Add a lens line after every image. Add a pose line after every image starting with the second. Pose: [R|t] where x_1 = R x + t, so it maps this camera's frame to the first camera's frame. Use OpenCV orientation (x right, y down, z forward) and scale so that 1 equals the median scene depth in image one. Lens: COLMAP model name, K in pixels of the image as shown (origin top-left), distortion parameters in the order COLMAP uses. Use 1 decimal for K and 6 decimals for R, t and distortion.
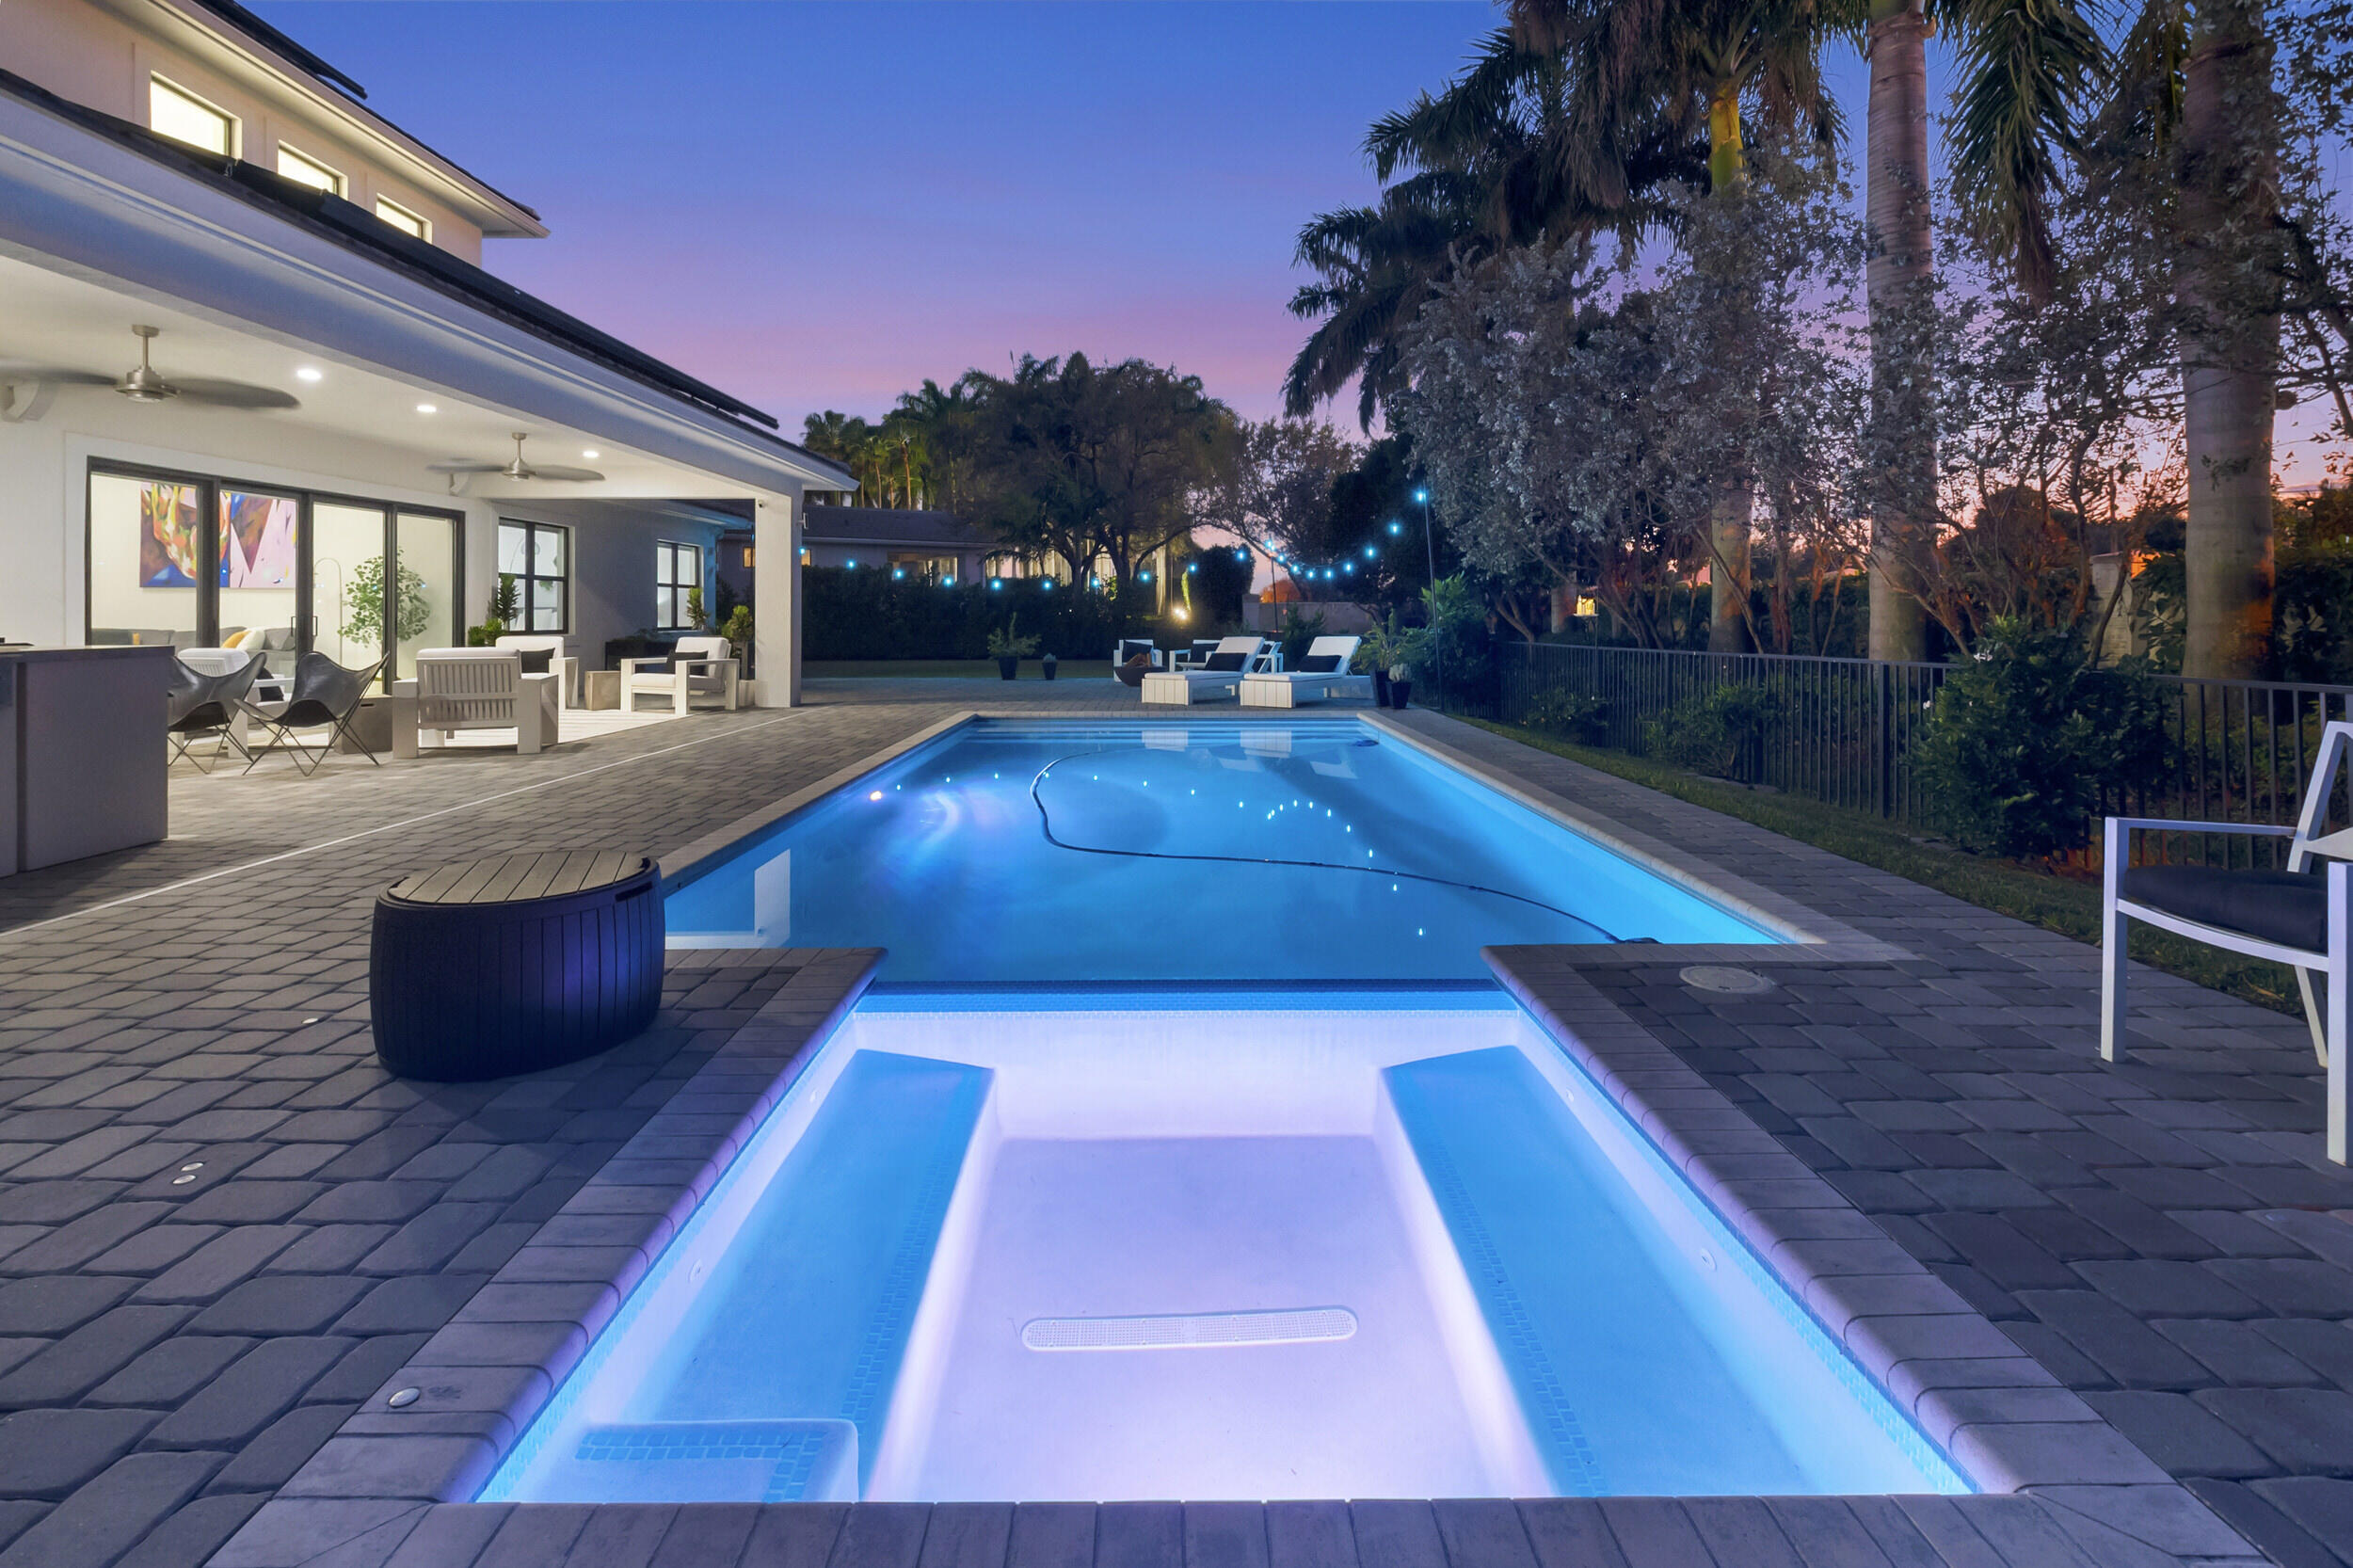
lens RADIAL K [[1075.1, 0, 1178.5], [0, 1075.1, 626.1], [0, 0, 1]] dist [-0.000079, -0.000362]
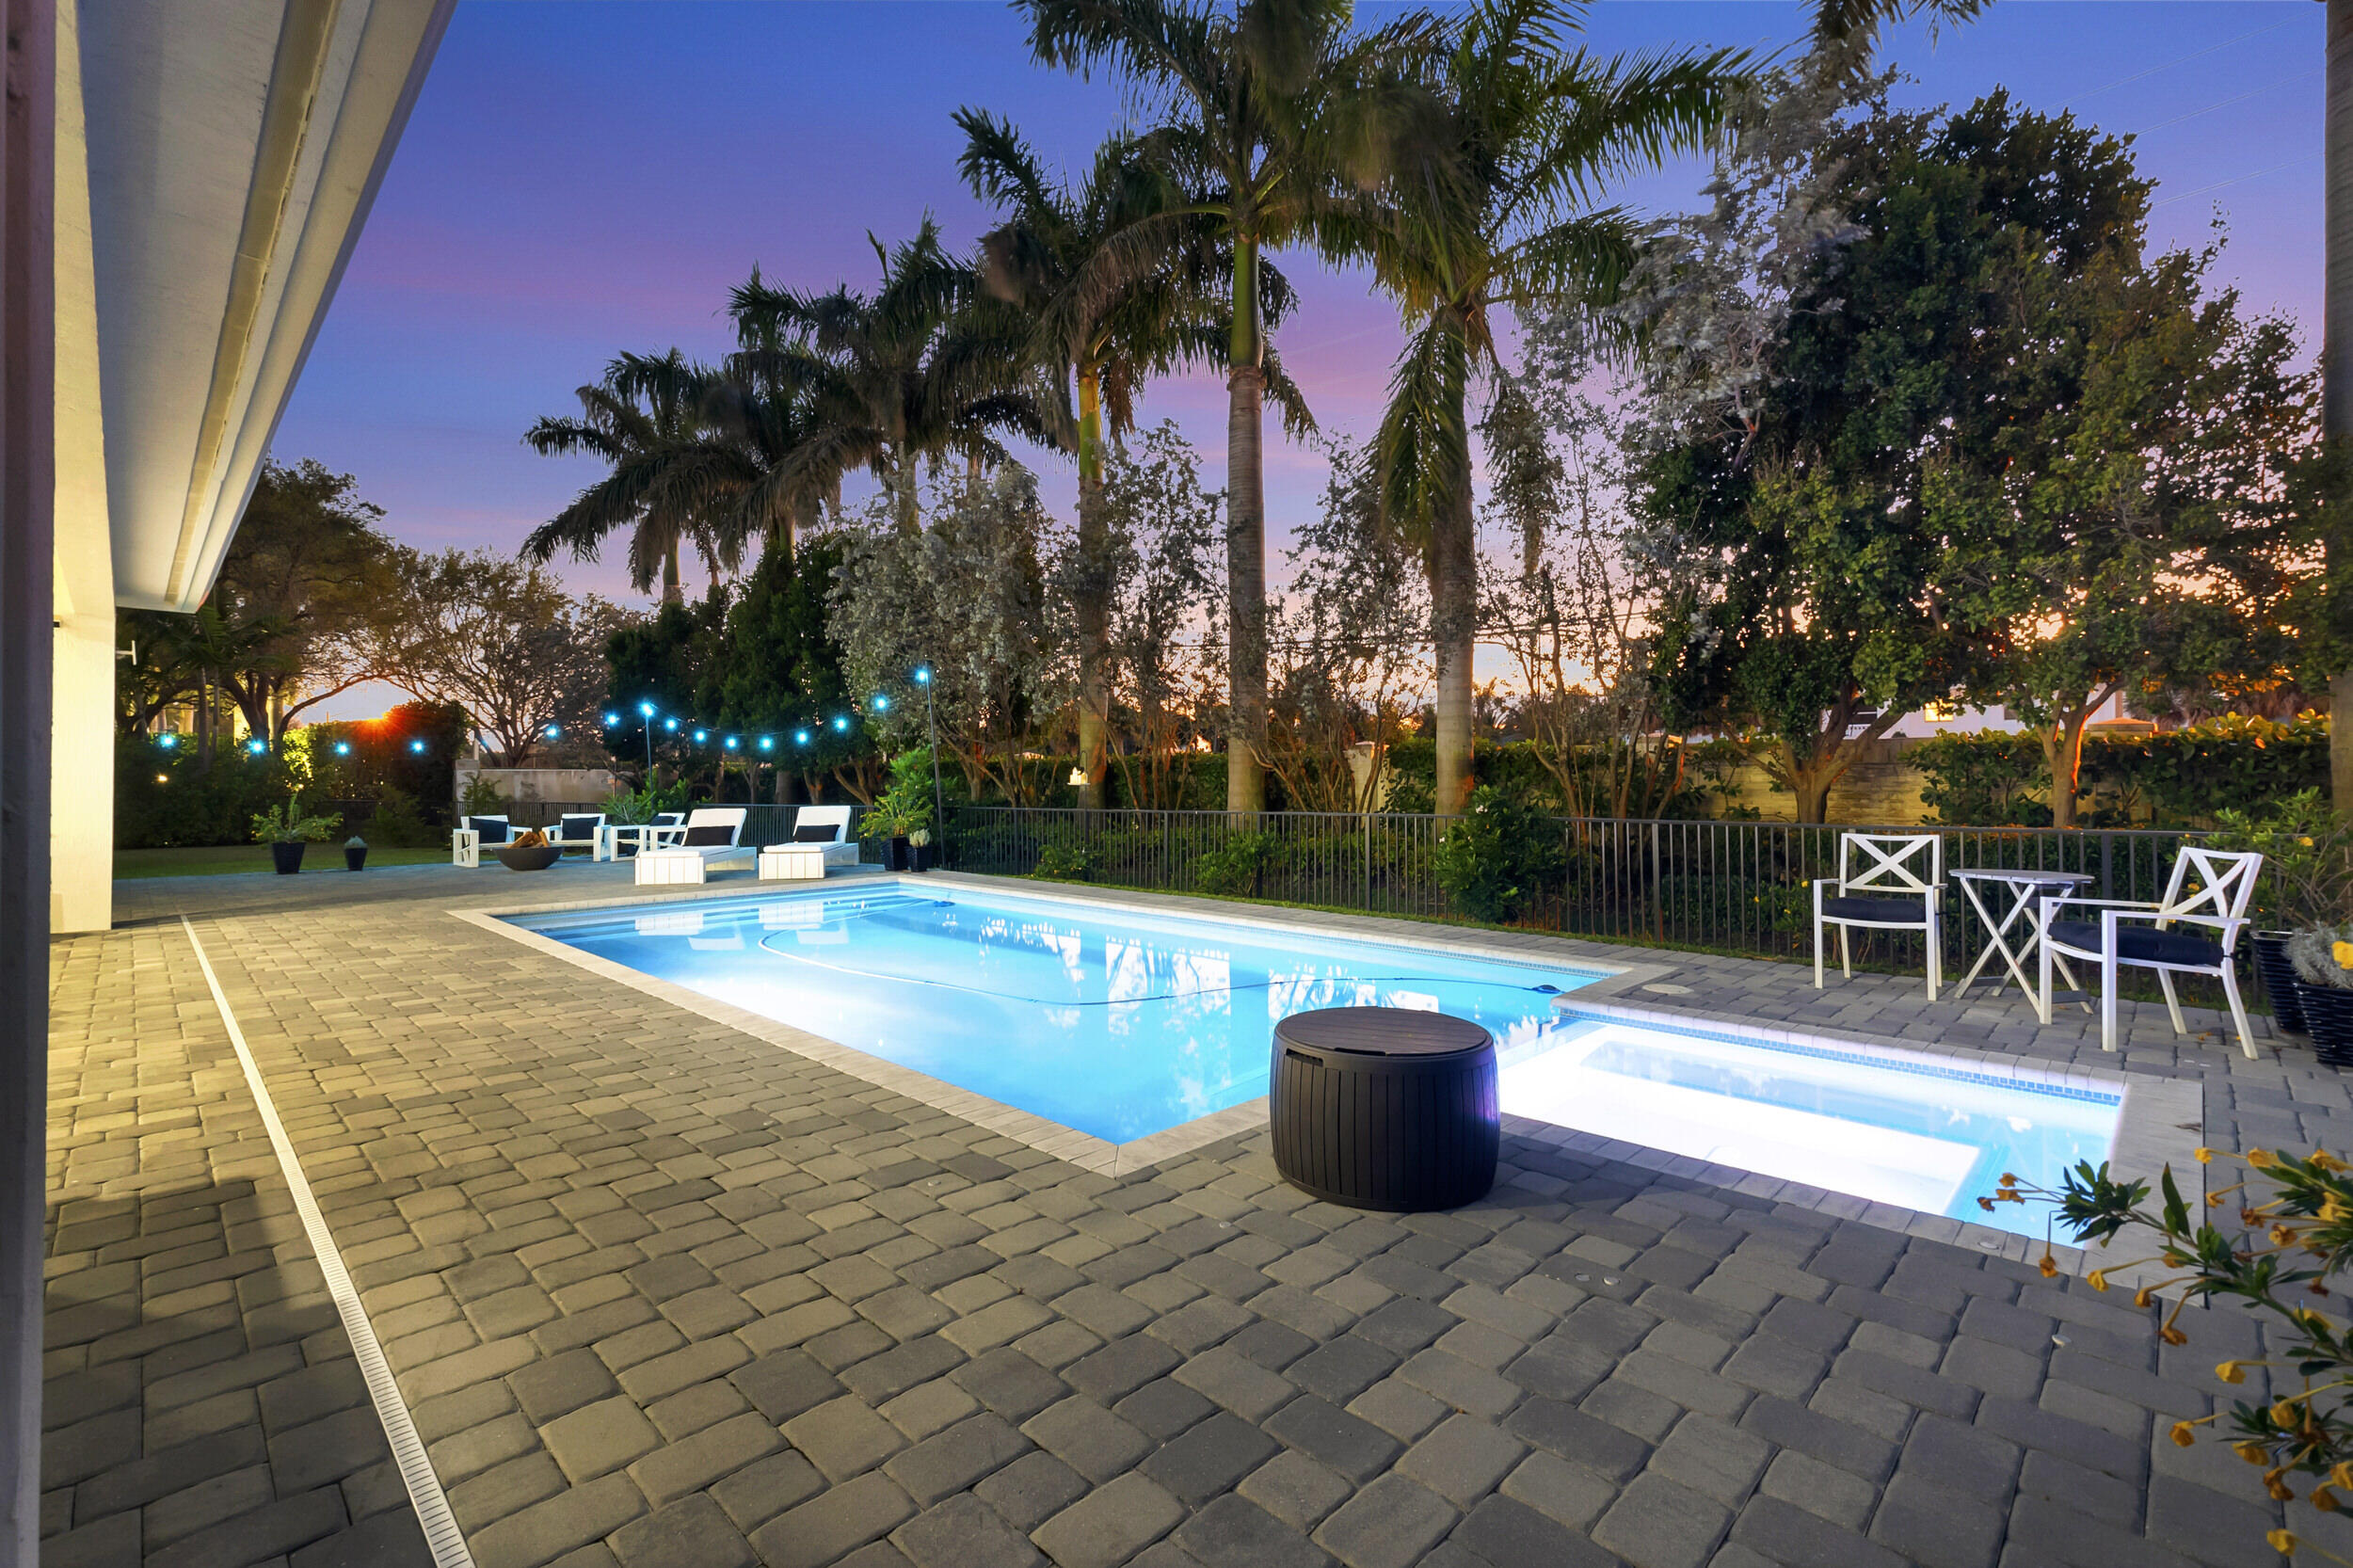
lens RADIAL K [[1033.3, 0, 1158.5], [0, 1033.3, 771.8], [0, 0, 1]] dist [0.000442, -0.000347]
pose [[0.725096, 0.001042, 0.688647, -0.311435], [0.011783, 0.999834, -0.013919, -0.006344], [-0.688547, 0.018207, 0.724963, 0.074480]]
